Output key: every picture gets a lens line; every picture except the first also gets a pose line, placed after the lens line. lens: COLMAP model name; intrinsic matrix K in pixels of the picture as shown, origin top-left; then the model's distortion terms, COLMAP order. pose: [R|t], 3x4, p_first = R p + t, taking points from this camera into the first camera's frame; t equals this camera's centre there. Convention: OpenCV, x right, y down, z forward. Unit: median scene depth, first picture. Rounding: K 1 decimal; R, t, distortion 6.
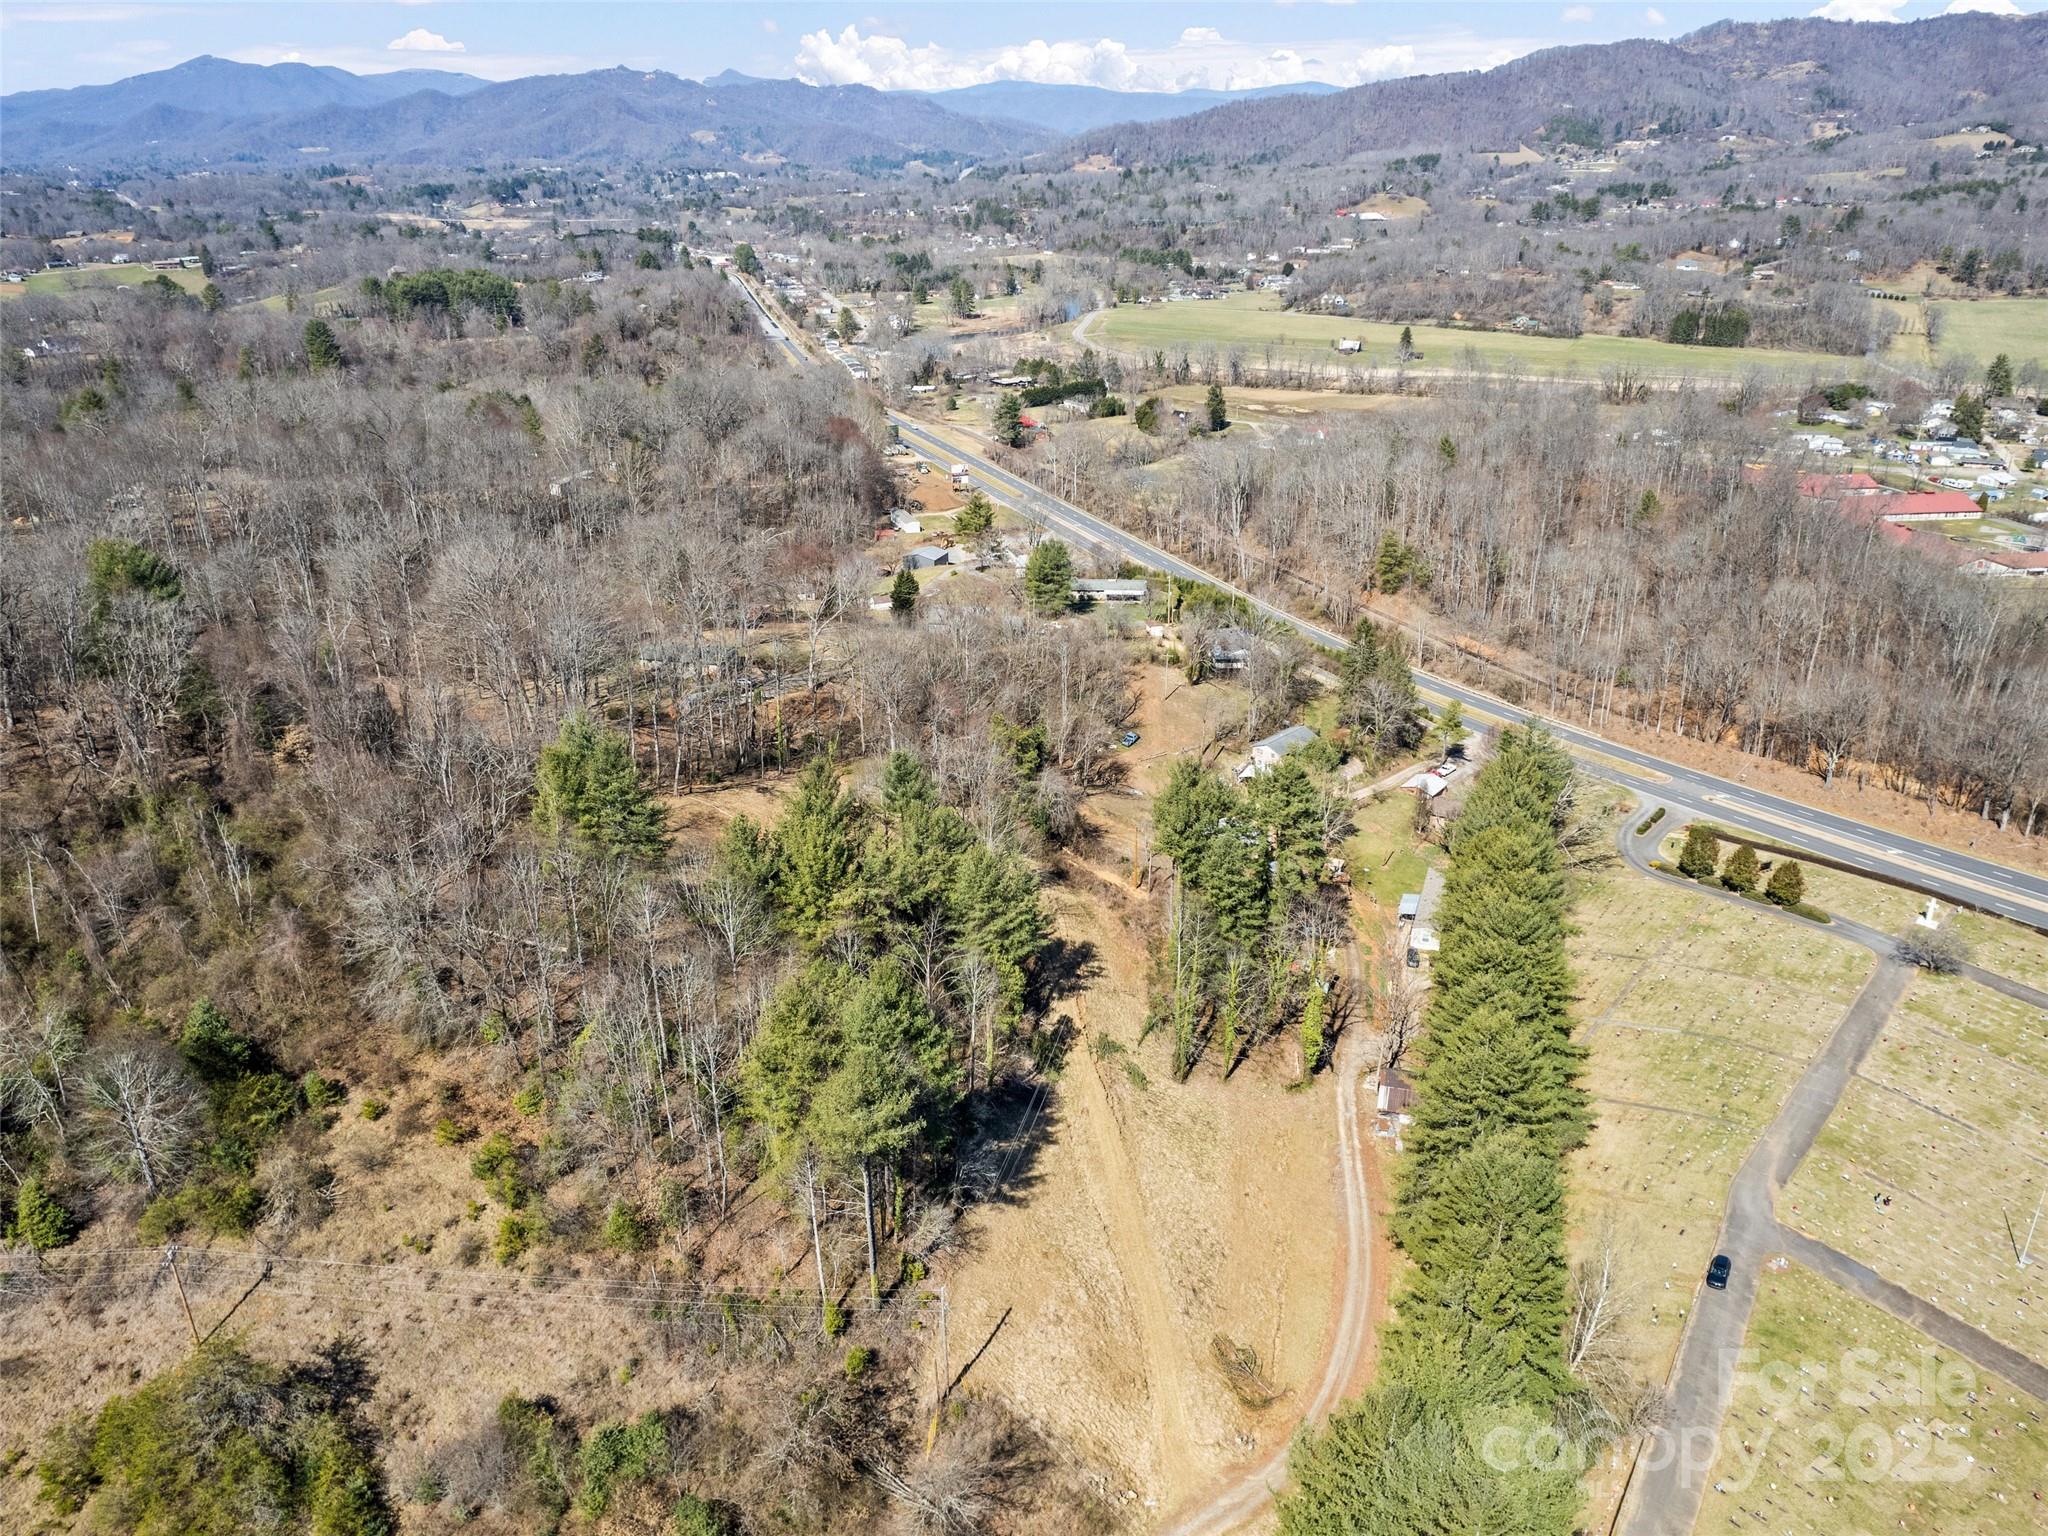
lens RADIAL K [[1490.7, 0, 1017.3], [0, 1490.7, 772.3], [0, 0, 1]] dist [-0.069646, 0.054578]
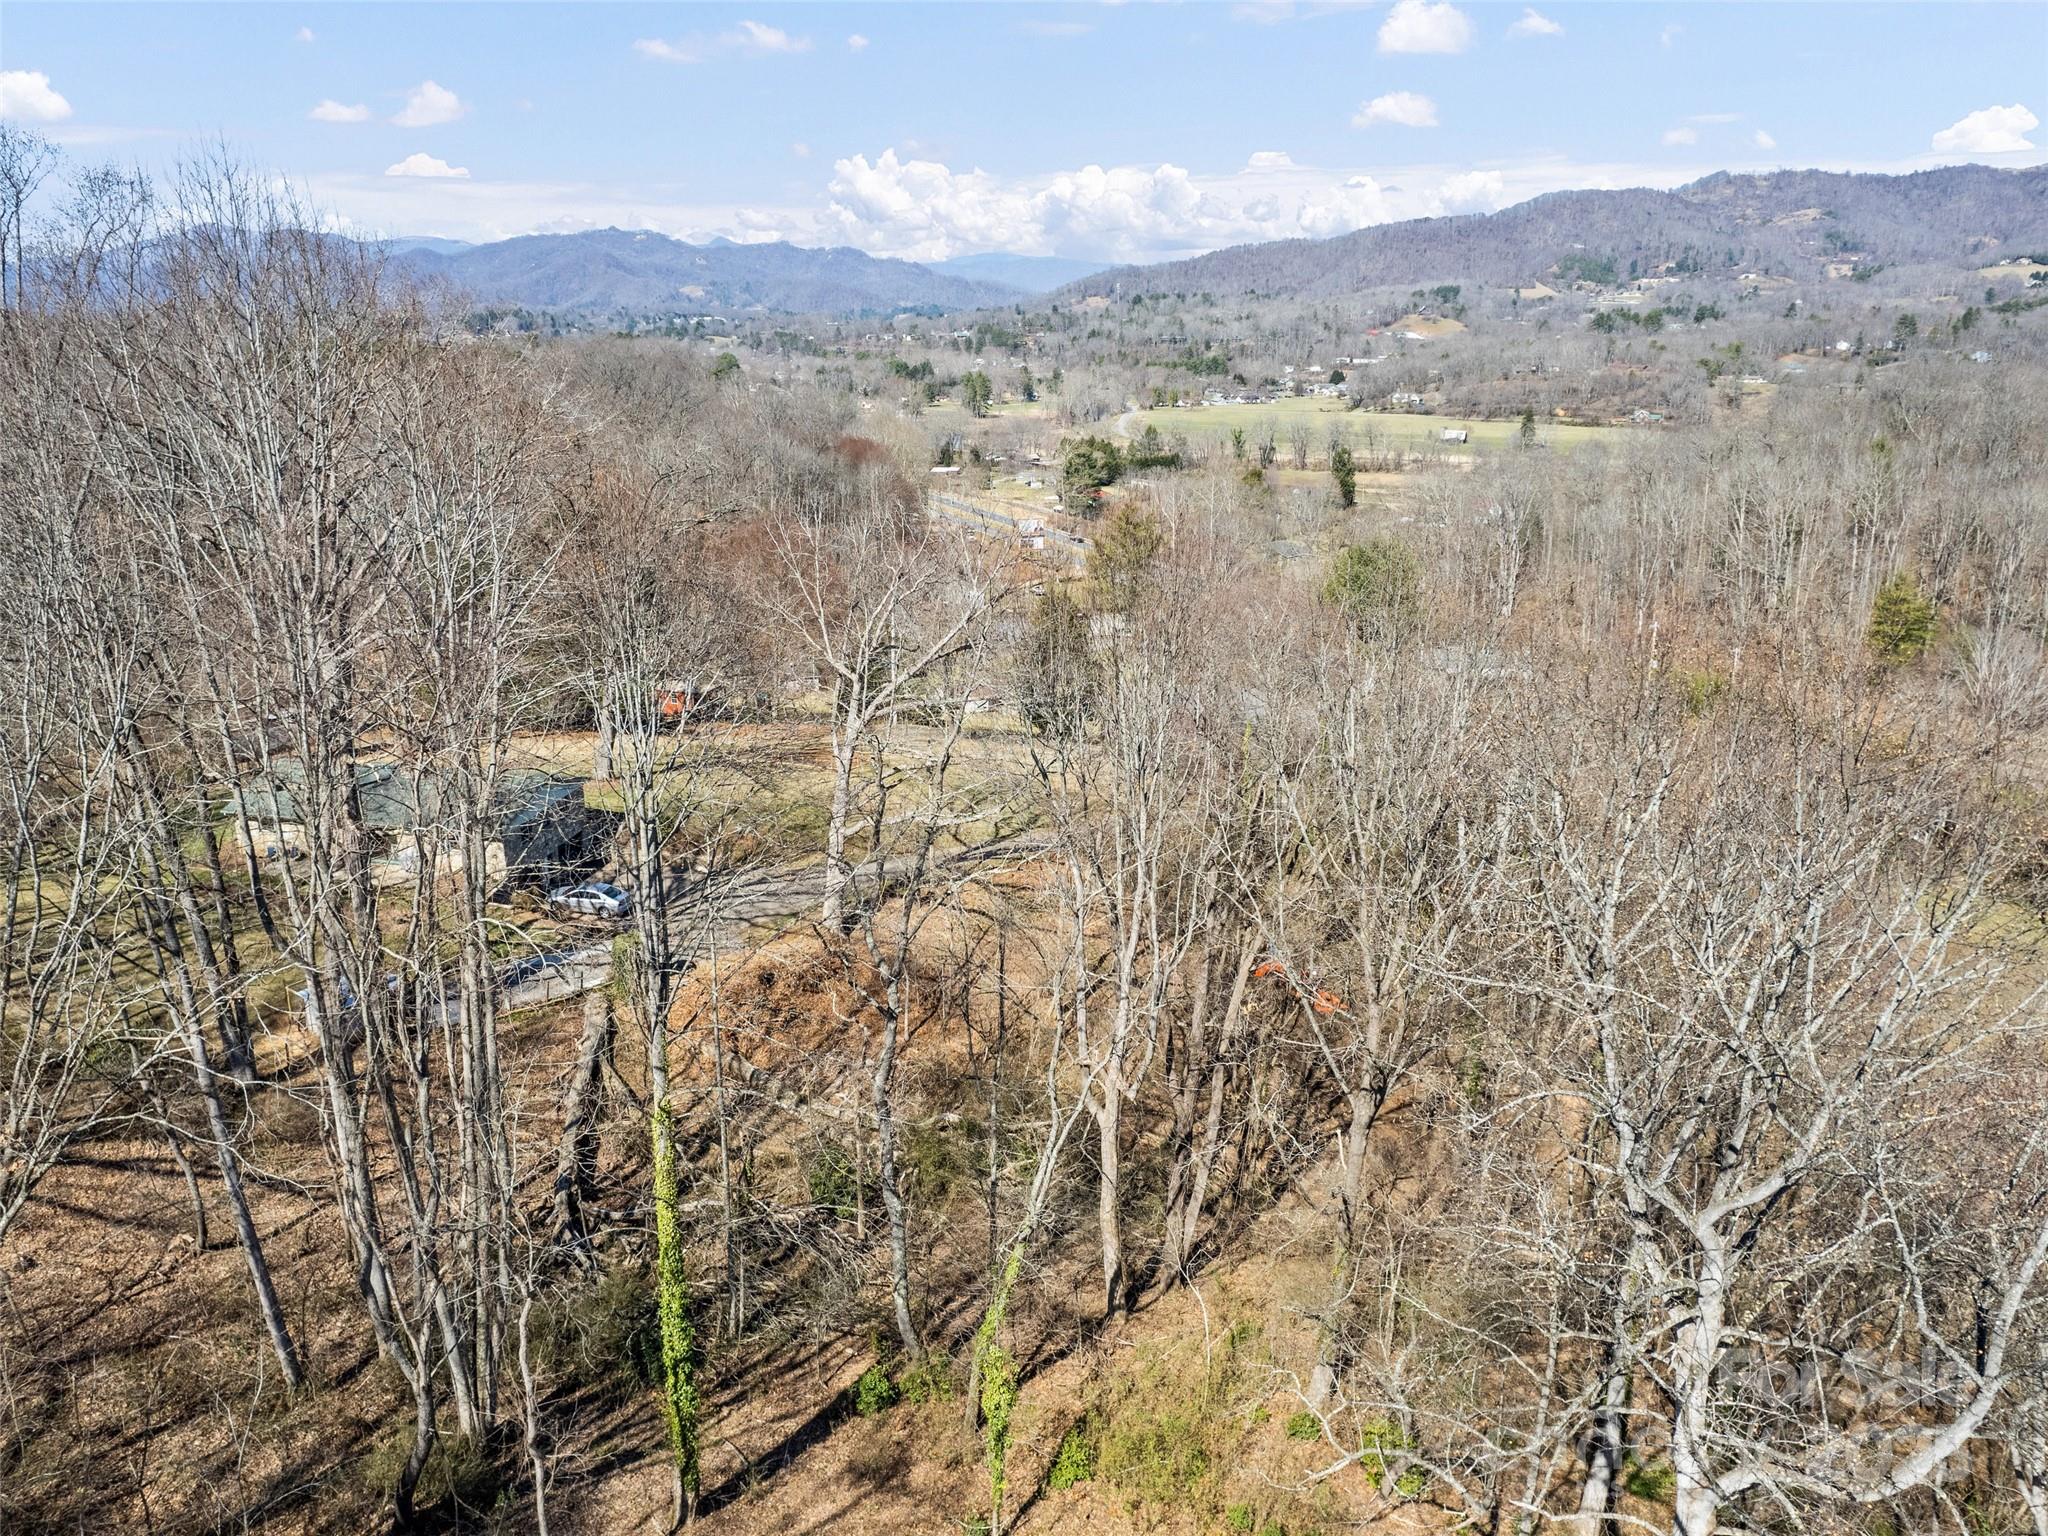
lens RADIAL K [[1490.7, 0, 1029.6], [0, 1490.7, 771.0], [0, 0, 1]] dist [-0.069646, 0.054578]
pose [[0.999779, 0.000916, 0.020985, -0.015794], [0.001275, 0.994561, -0.104149, -0.008225], [-0.020966, 0.104152, 0.994340, 0.105183]]
